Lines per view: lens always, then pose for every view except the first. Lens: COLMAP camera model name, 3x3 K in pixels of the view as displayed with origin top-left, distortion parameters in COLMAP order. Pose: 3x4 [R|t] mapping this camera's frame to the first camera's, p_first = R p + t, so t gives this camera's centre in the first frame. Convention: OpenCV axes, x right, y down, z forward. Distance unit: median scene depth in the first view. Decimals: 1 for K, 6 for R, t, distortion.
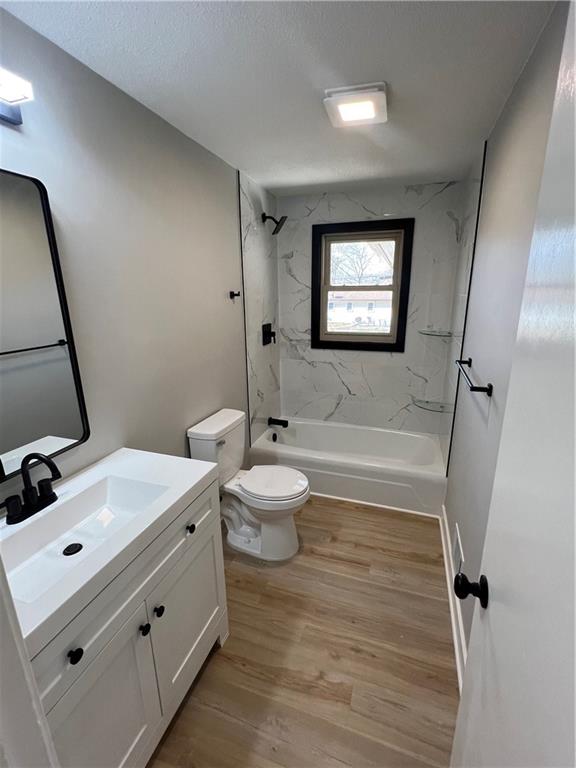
lens RADIAL K [[351.1, 0, 289.3], [0, 351.1, 382.7], [0, 0, 1]] dist [-0.001056, 0.001437]
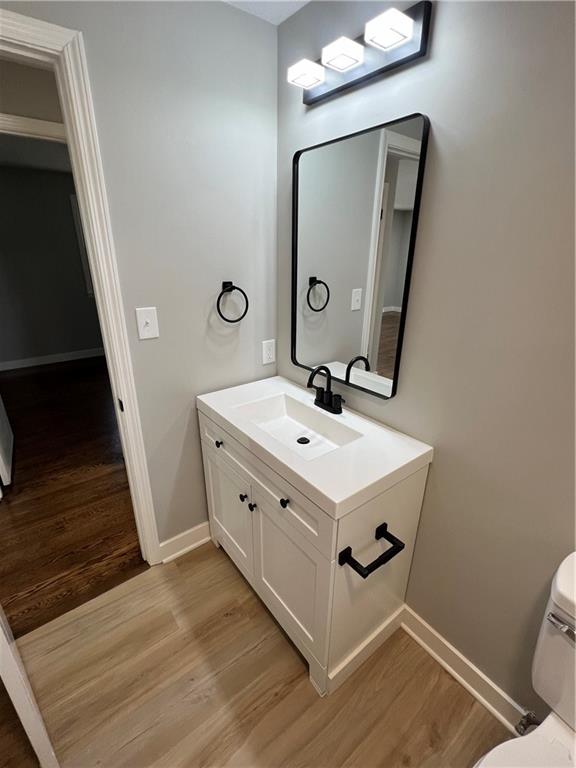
lens RADIAL K [[351.1, 0, 292.1], [0, 351.1, 385.1], [0, 0, 1]] dist [-0.001056, 0.001437]
pose [[-0.554715, 0.307731, -0.773041, 0.324627], [-0.217129, 0.843358, 0.491530, -0.304434], [0.803210, 0.440509, -0.401006, 1.214669]]
